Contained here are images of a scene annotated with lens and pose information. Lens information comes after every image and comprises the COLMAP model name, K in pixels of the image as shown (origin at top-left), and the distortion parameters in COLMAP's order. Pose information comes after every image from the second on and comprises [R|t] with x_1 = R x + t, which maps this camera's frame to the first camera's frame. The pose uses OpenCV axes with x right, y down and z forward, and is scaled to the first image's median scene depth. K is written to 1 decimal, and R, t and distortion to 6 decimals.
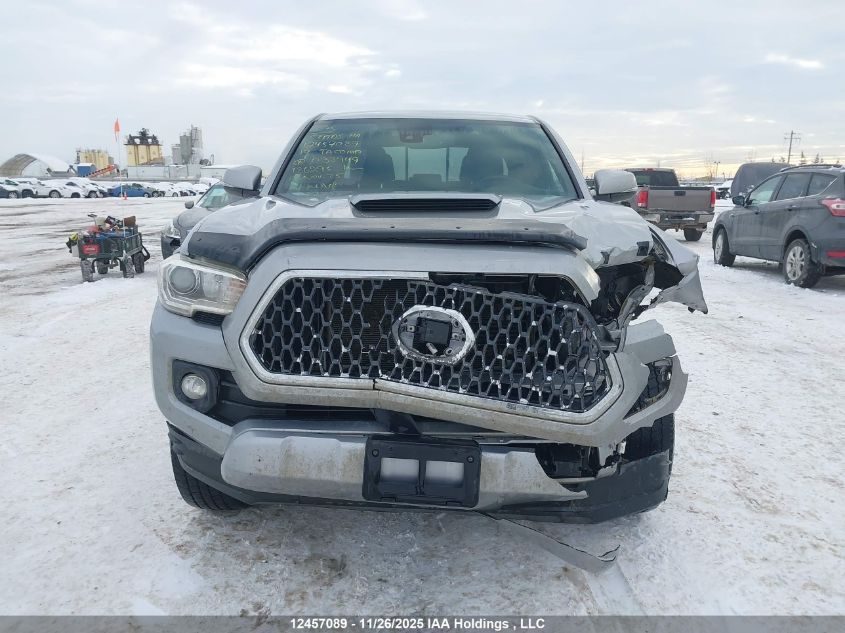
lens RADIAL K [[659.3, 0, 422.5], [0, 659.3, 316.5], [0, 0, 1]] dist [0.116878, -0.146091]
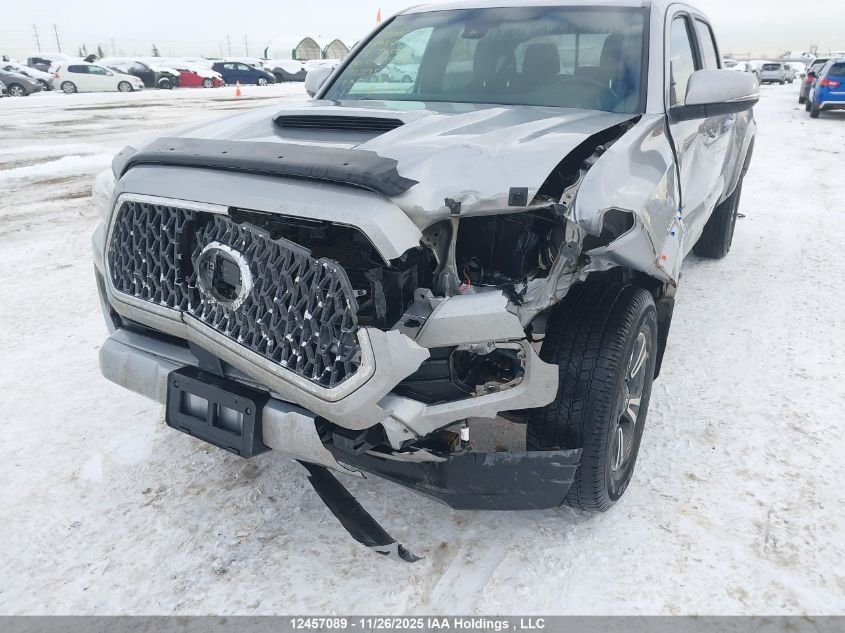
lens RADIAL K [[659.3, 0, 422.5], [0, 659.3, 316.5], [0, 0, 1]] dist [0.116878, -0.146091]
pose [[0.875832, 0.162438, -0.454458, 0.691244], [-0.085657, 0.979025, 0.184858, -0.112701], [0.474954, -0.122977, 0.871375, 0.300290]]
